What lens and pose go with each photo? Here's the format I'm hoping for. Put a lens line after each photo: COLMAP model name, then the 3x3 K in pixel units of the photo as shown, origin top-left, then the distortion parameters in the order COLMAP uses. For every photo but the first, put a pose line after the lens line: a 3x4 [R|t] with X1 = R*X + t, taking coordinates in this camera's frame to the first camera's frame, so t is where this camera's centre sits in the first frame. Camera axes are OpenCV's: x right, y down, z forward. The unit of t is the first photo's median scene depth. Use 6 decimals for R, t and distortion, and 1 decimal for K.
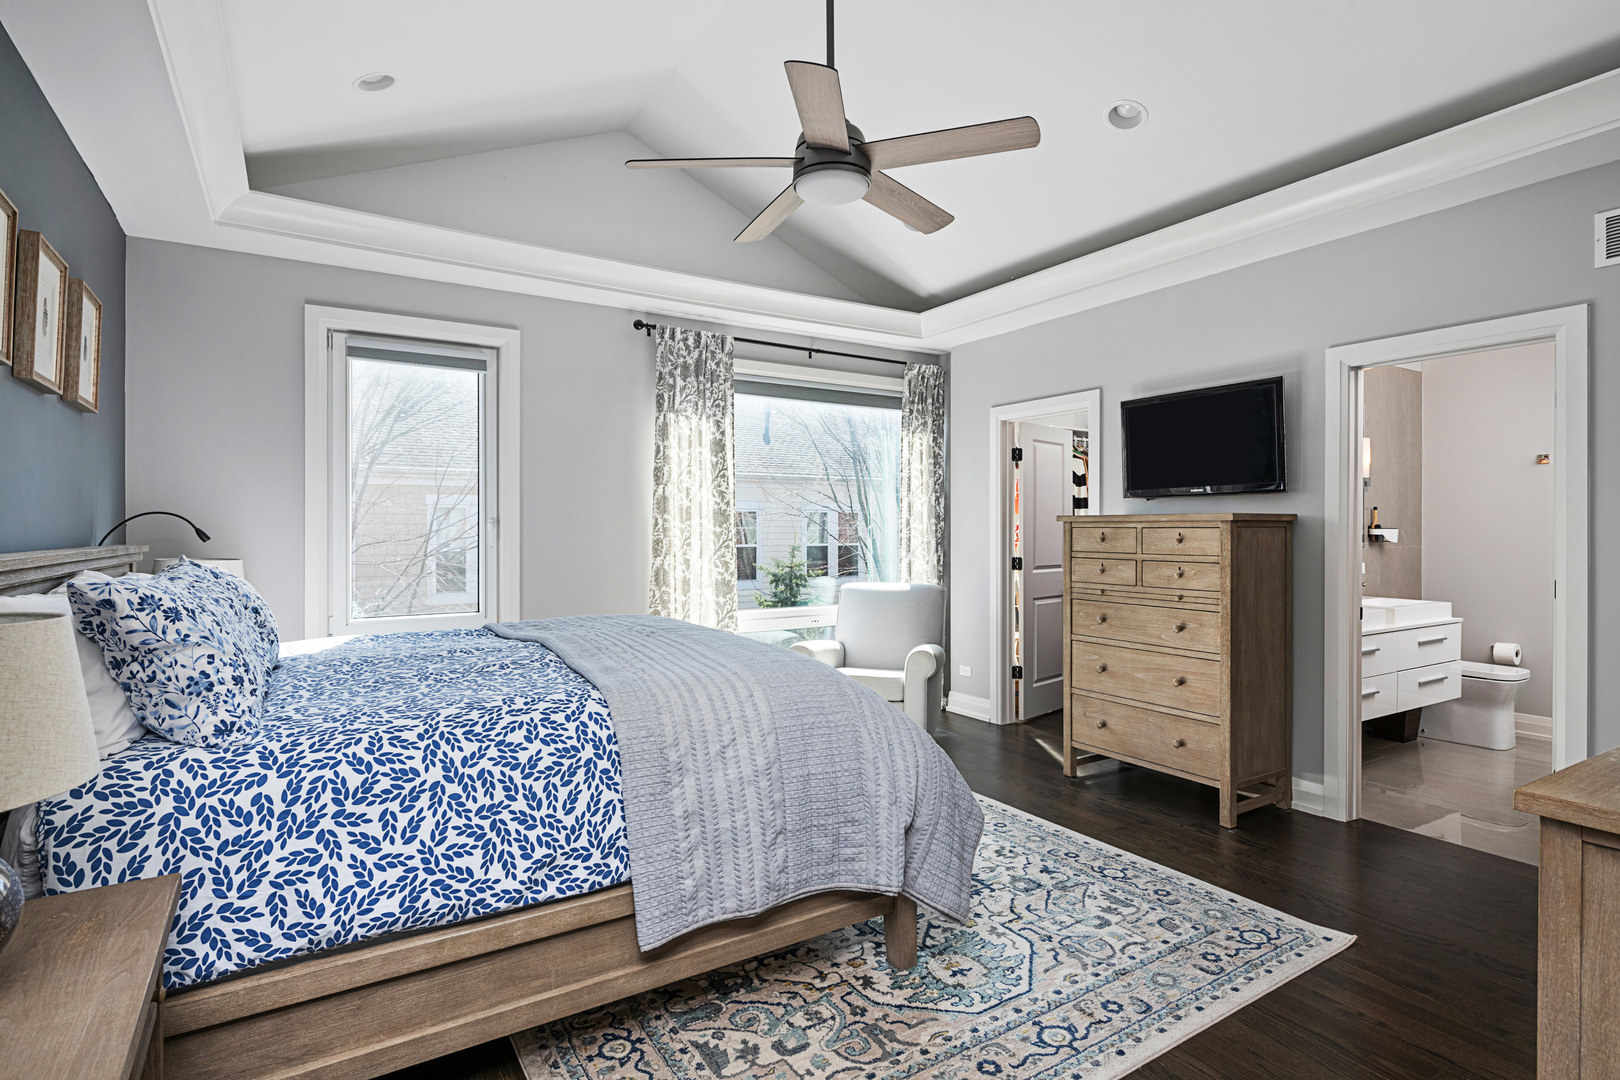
lens RADIAL K [[809.6, 0, 810.0], [0, 809.6, 540.0], [0, 0, 1]] dist [0.001524, 0.000176]
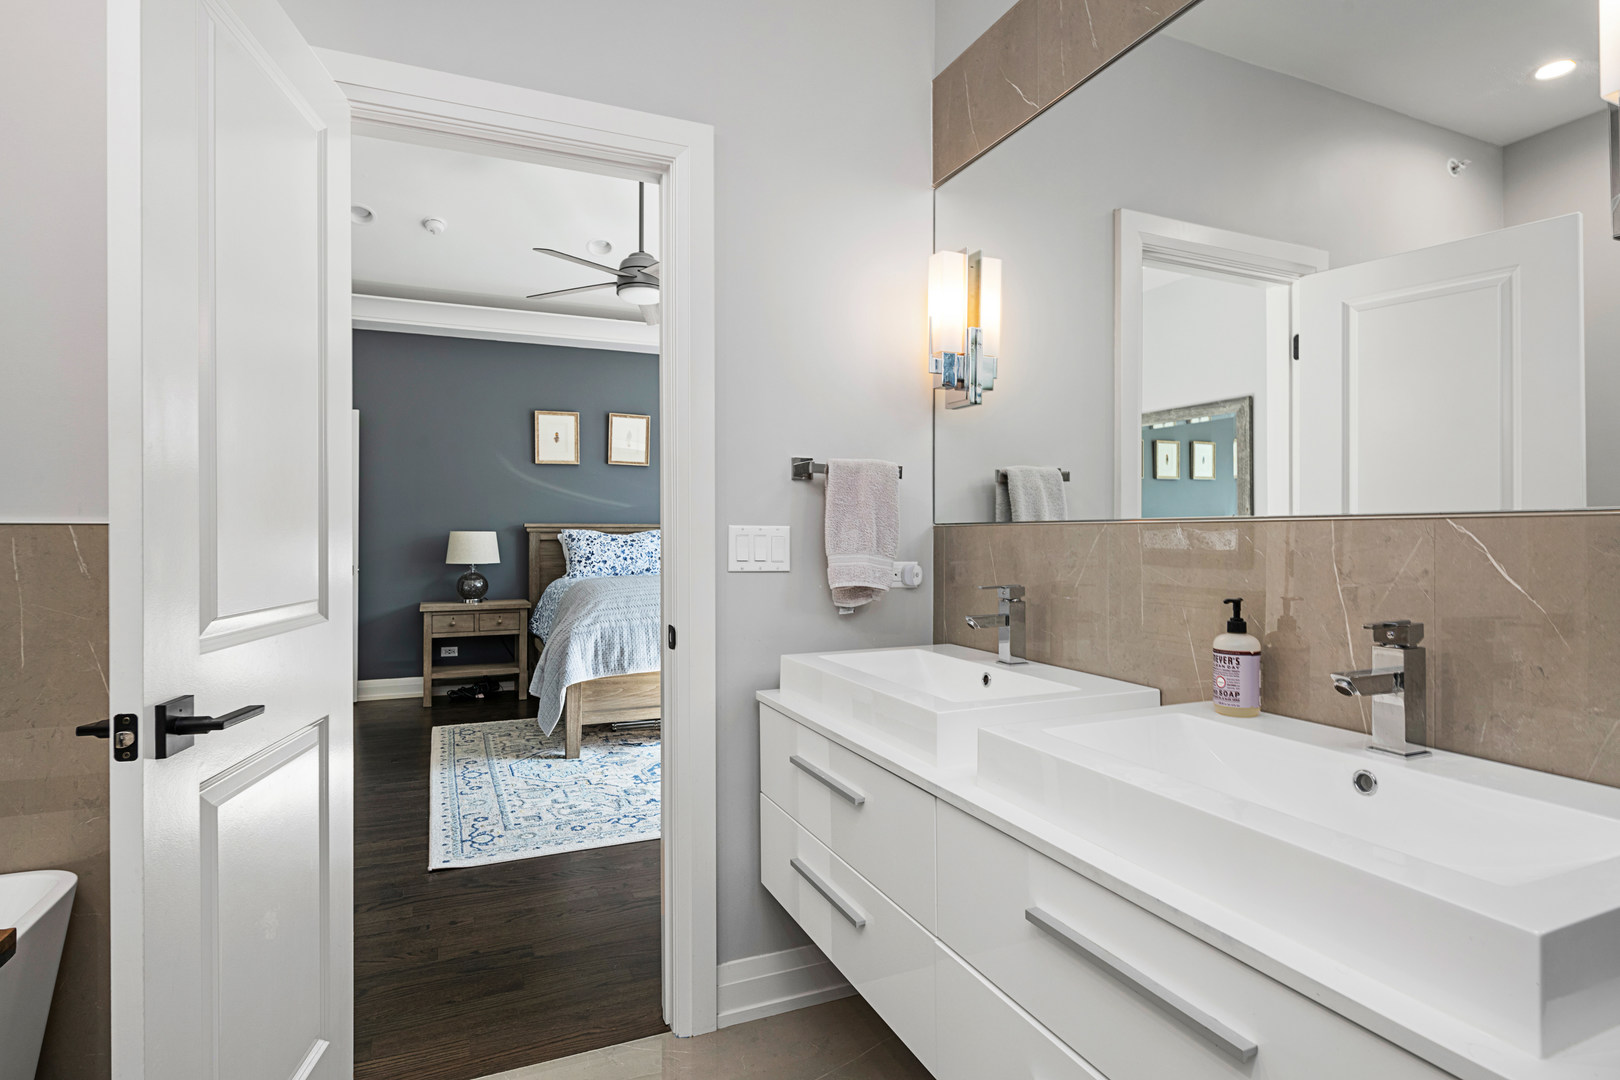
lens RADIAL K [[838.2, 0, 810.0], [0, 838.2, 540.0], [0, 0, 1]] dist [0.000255, 0.000065]
pose [[-0.148904, 0.012937, -0.988767, 1.509798], [-0.003134, 0.999903, 0.013555, 0.024147], [0.988847, 0.005117, -0.148849, 1.475657]]
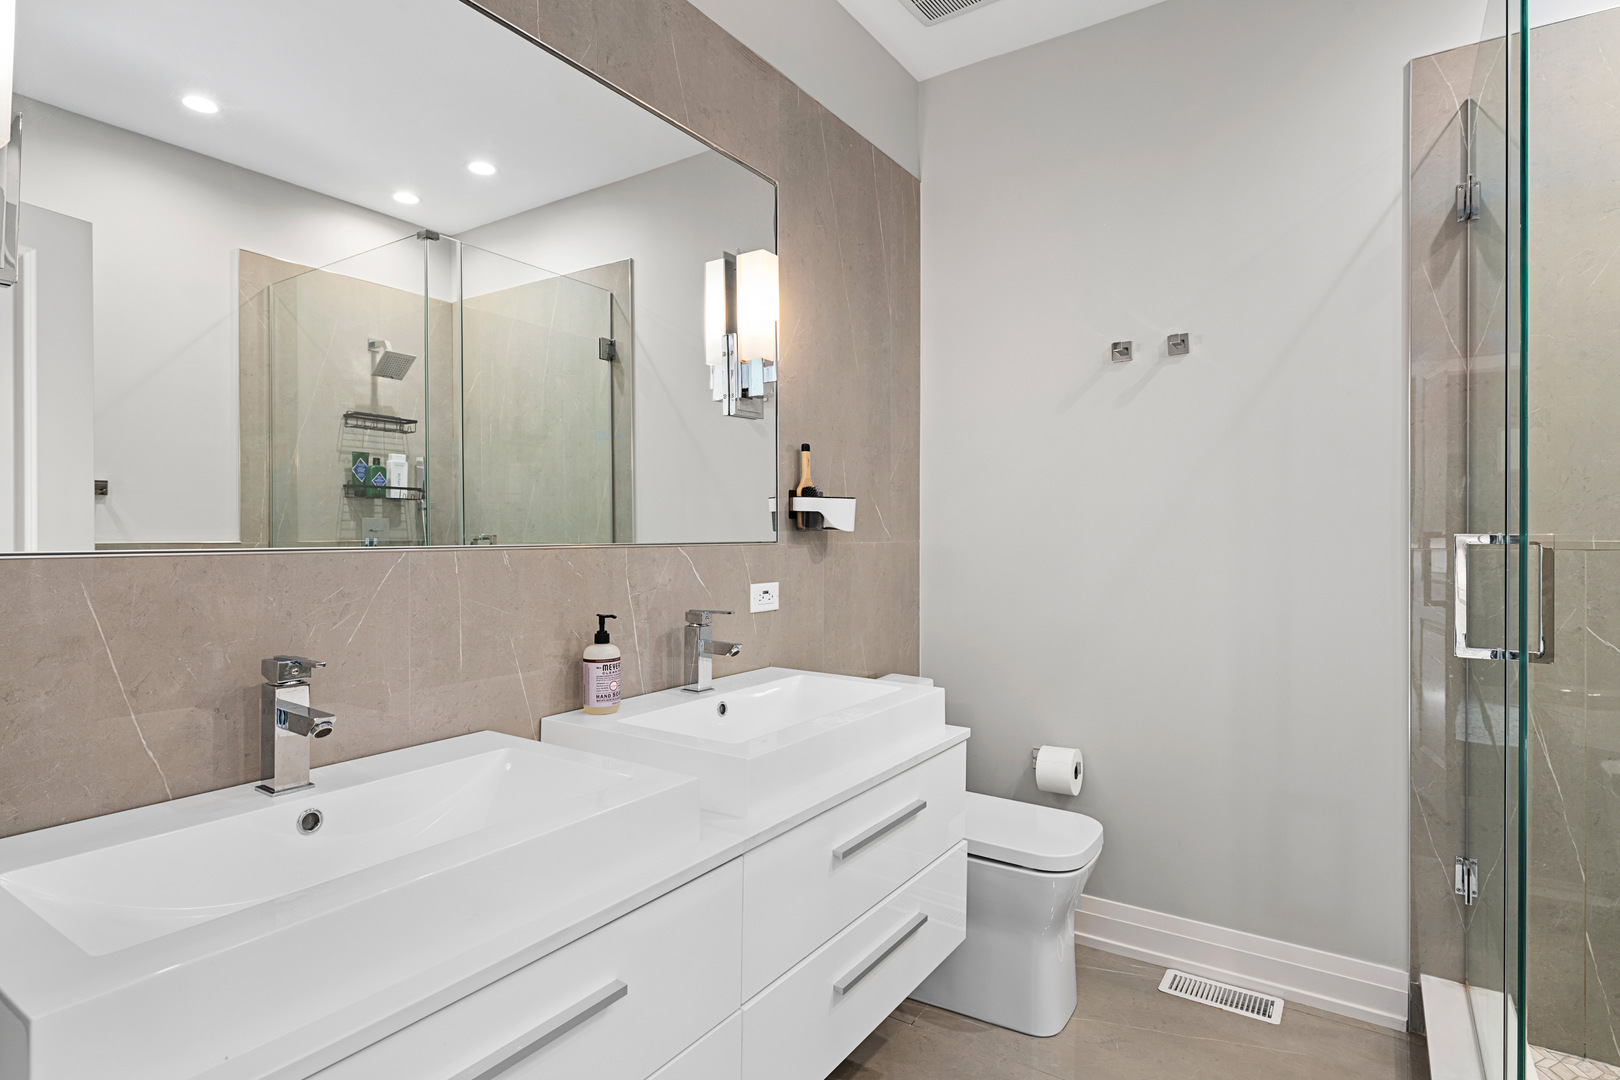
lens RADIAL K [[838.2, 0, 810.0], [0, 838.2, 540.0], [0, 0, 1]] dist [0.000255, 0.000065]
pose [[0.910668, -0.000304, 0.413139, 0.948151], [0.001326, 0.999997, -0.002186, 0.015596], [-0.413137, 0.002539, 0.910665, 1.108094]]
